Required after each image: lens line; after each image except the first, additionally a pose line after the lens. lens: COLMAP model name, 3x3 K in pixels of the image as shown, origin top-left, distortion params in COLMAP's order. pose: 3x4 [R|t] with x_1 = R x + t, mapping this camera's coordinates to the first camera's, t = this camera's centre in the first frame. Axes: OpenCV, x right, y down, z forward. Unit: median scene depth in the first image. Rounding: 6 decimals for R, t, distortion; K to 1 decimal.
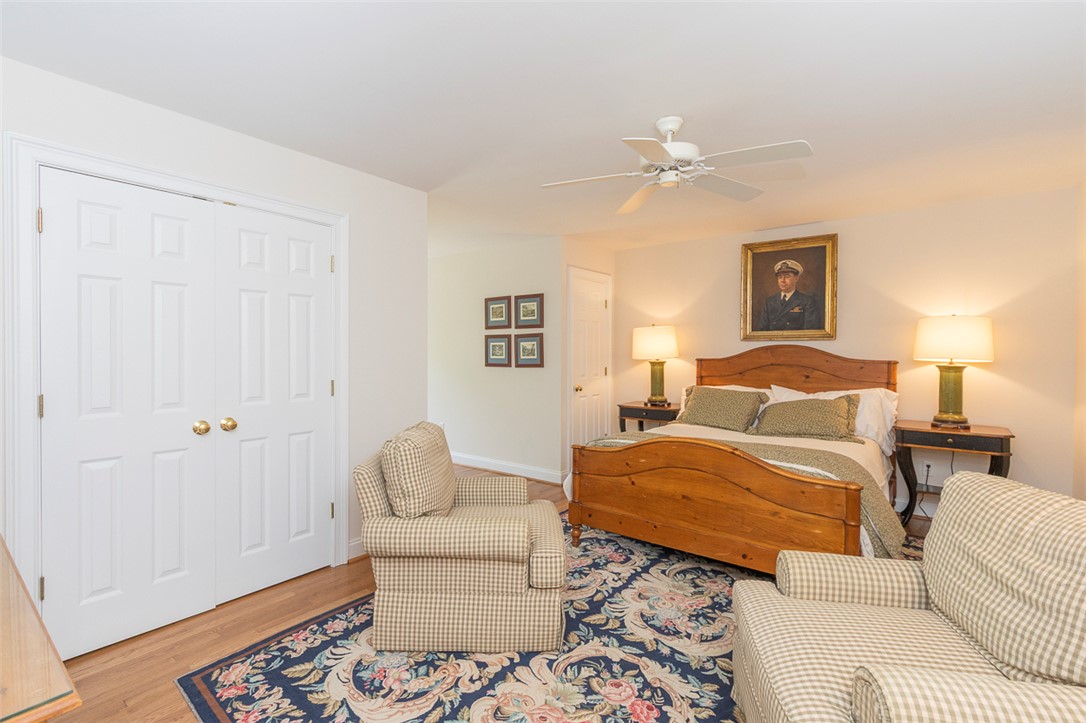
lens RADIAL K [[490.4, 0, 547.1], [0, 490.4, 357.0], [0, 0, 1]] dist [-0.001823, -0.000433]
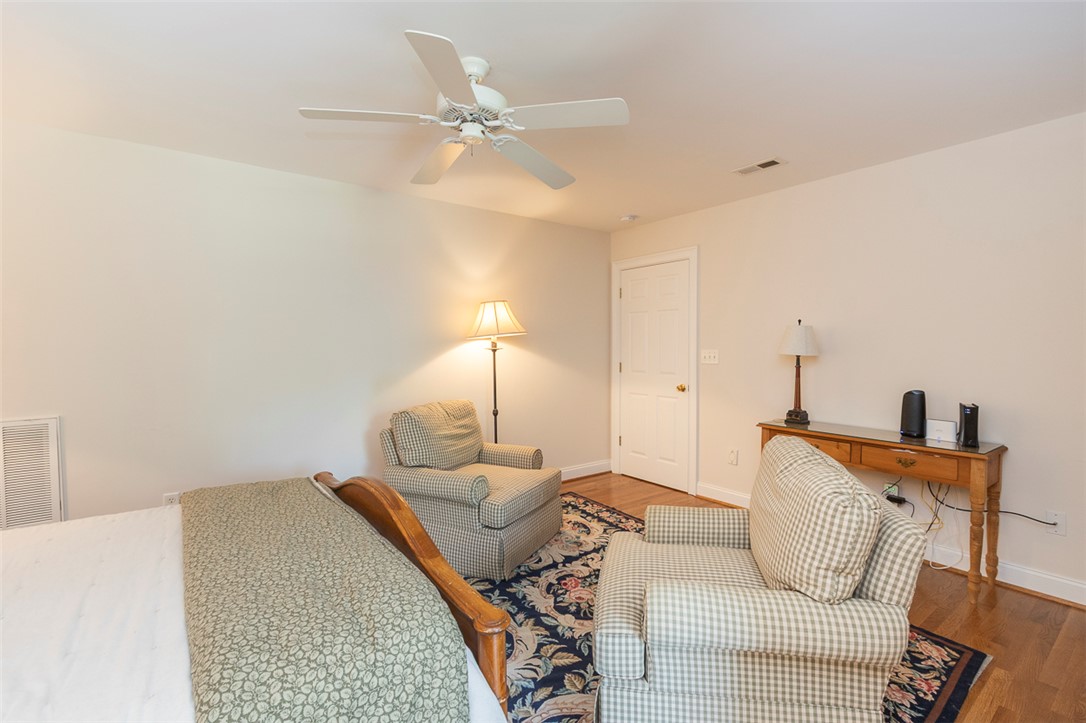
lens RADIAL K [[490.4, 0, 547.1], [0, 490.4, 357.0], [0, 0, 1]] dist [-0.001823, -0.000433]
pose [[-0.966203, -0.007119, 0.257686, -0.051448], [0.001824, 0.999405, 0.034451, -0.010339], [-0.257777, 0.033757, -0.965614, 1.086775]]
